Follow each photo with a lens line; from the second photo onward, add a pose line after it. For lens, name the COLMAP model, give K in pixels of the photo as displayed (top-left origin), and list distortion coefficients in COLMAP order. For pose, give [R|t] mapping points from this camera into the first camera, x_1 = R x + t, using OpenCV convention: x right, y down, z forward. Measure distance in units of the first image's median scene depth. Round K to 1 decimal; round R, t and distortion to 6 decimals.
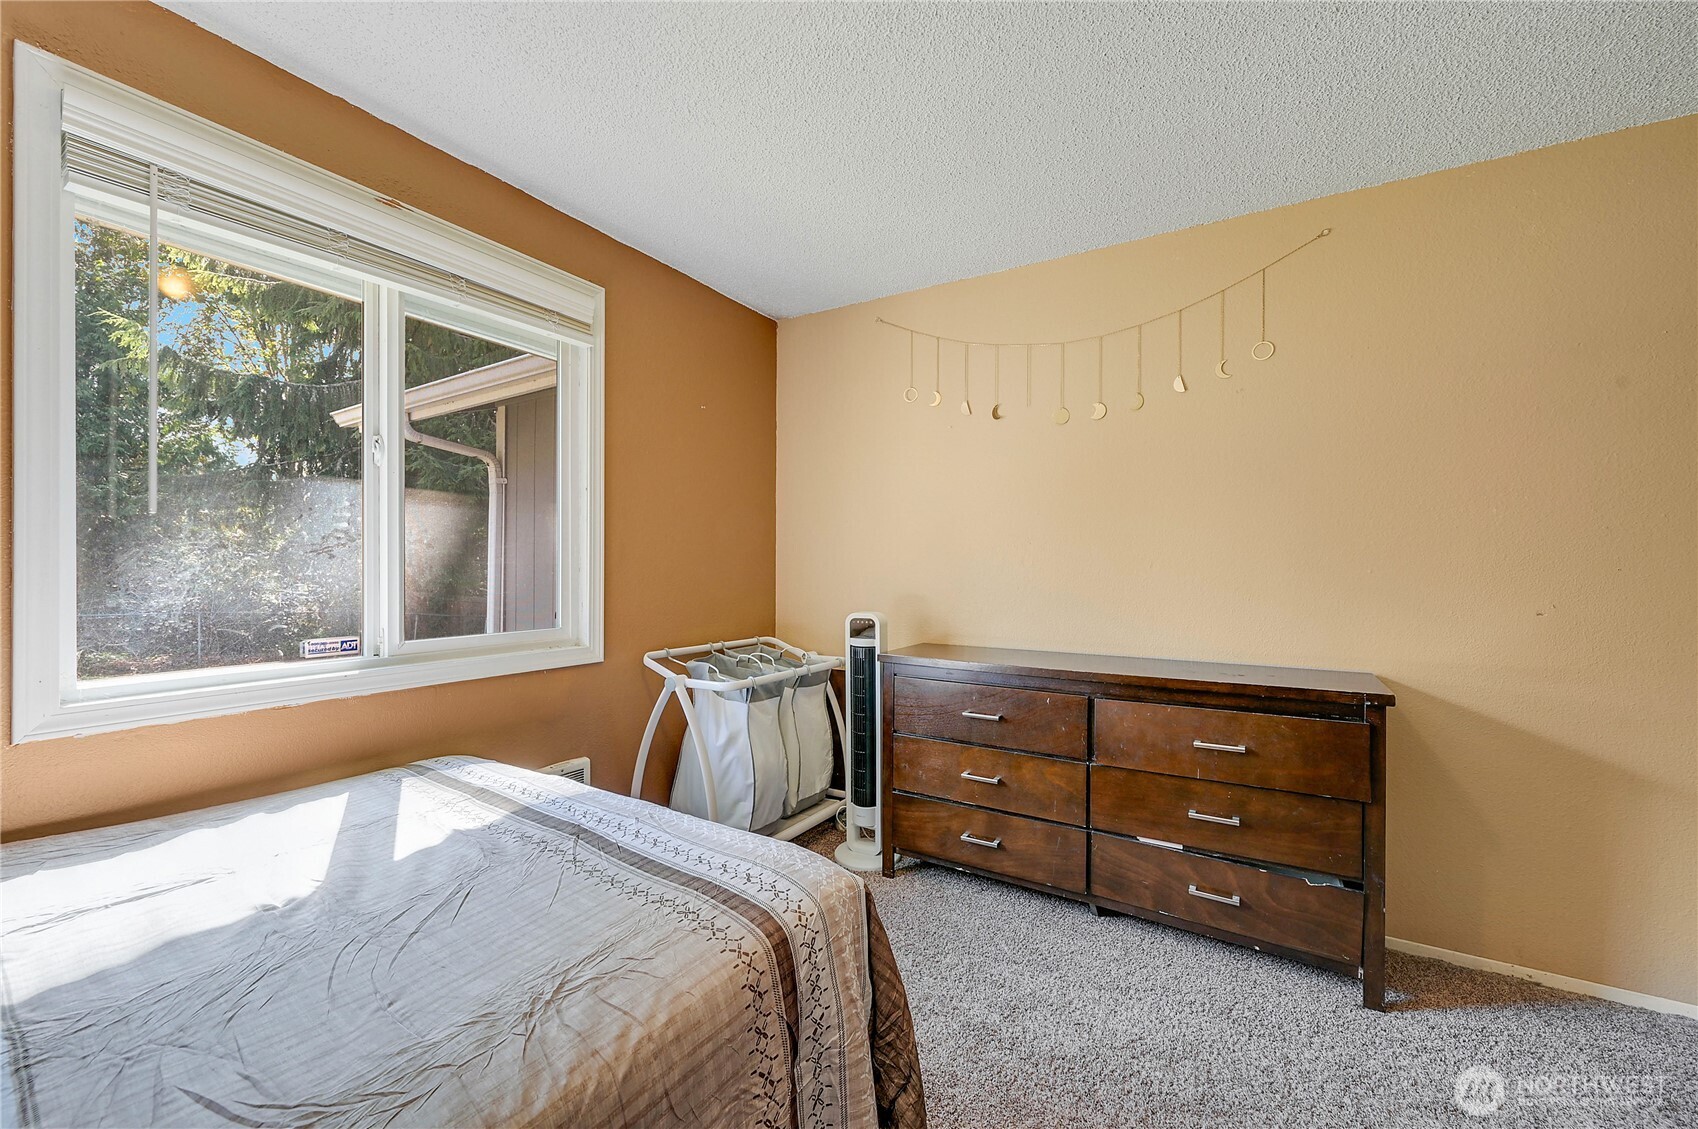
lens RADIAL K [[663.6, 0, 820.1], [0, 663.6, 571.1], [0, 0, 1]] dist [-0.001092, -0.000096]
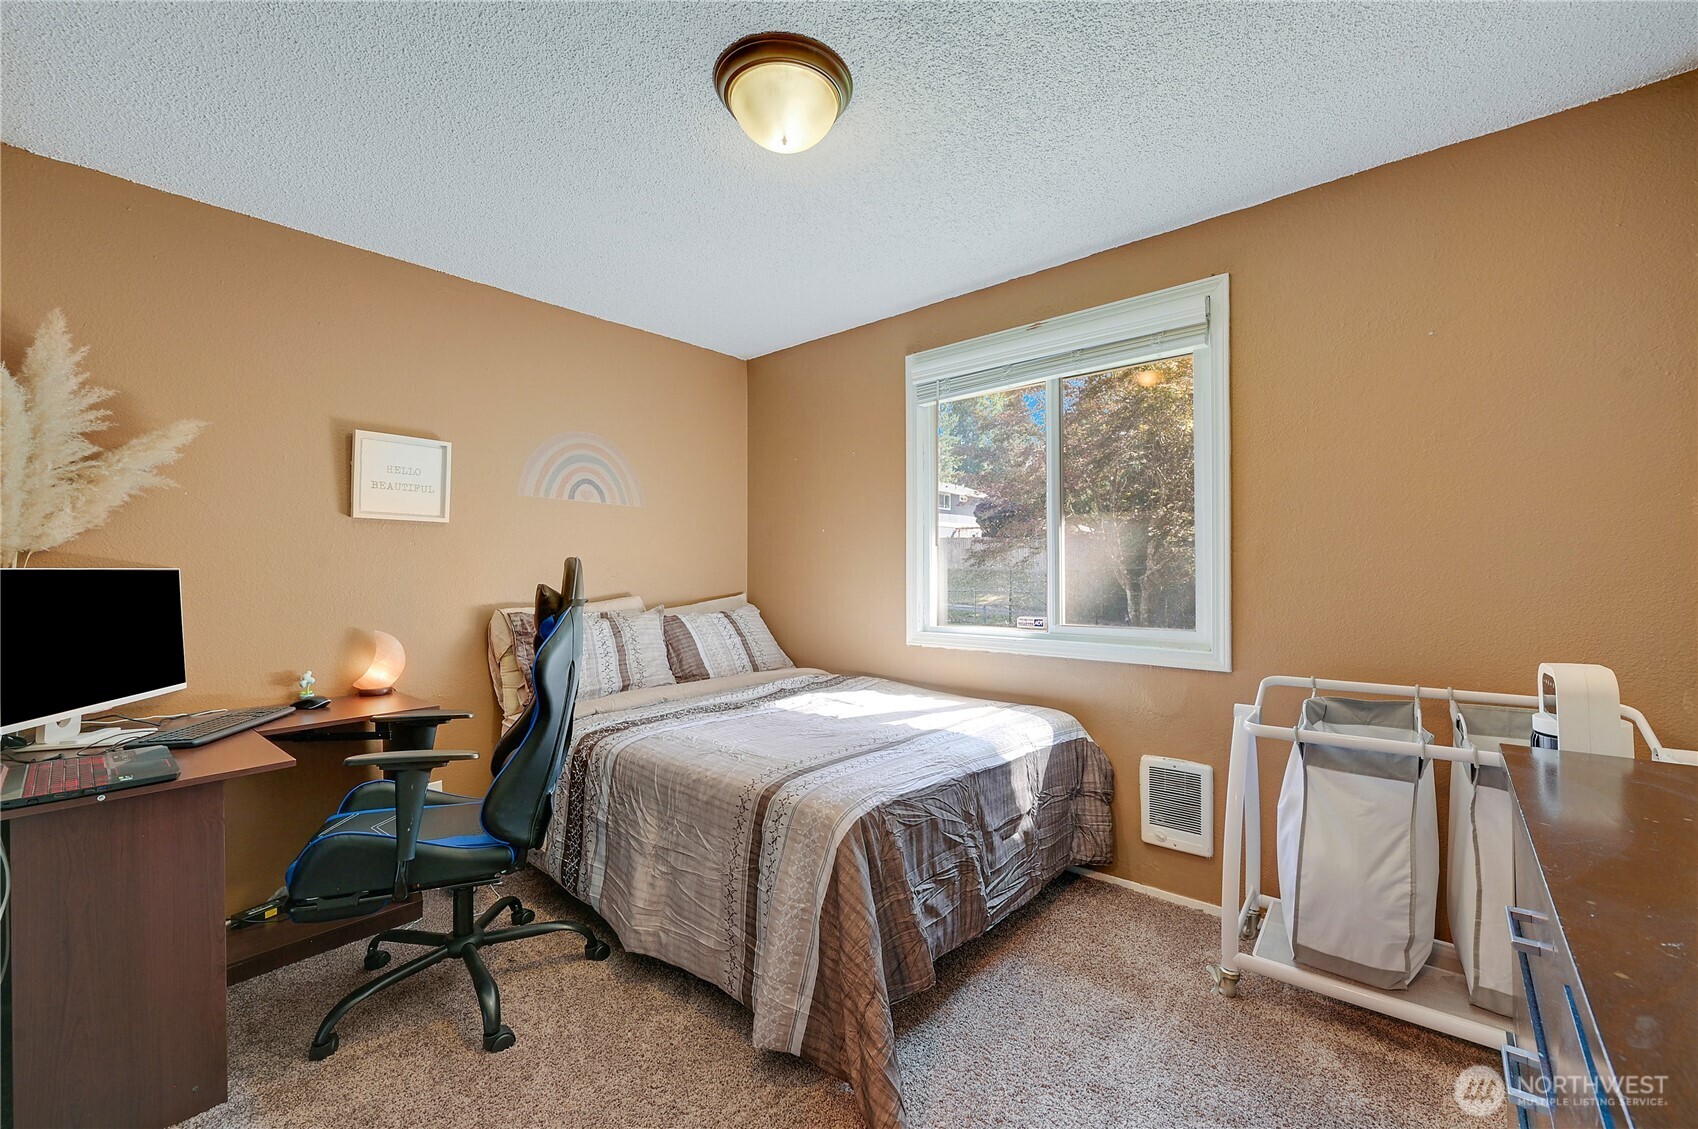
lens RADIAL K [[675.6, 0, 862.3], [0, 675.6, 562.1], [0, 0, 1]] dist [-0.000921, 0.000047]
pose [[-0.125724, -0.011445, -0.991999, 0.968435], [-0.001677, 0.999934, -0.011324, -0.009928], [0.992064, 0.000240, -0.125735, 0.874820]]
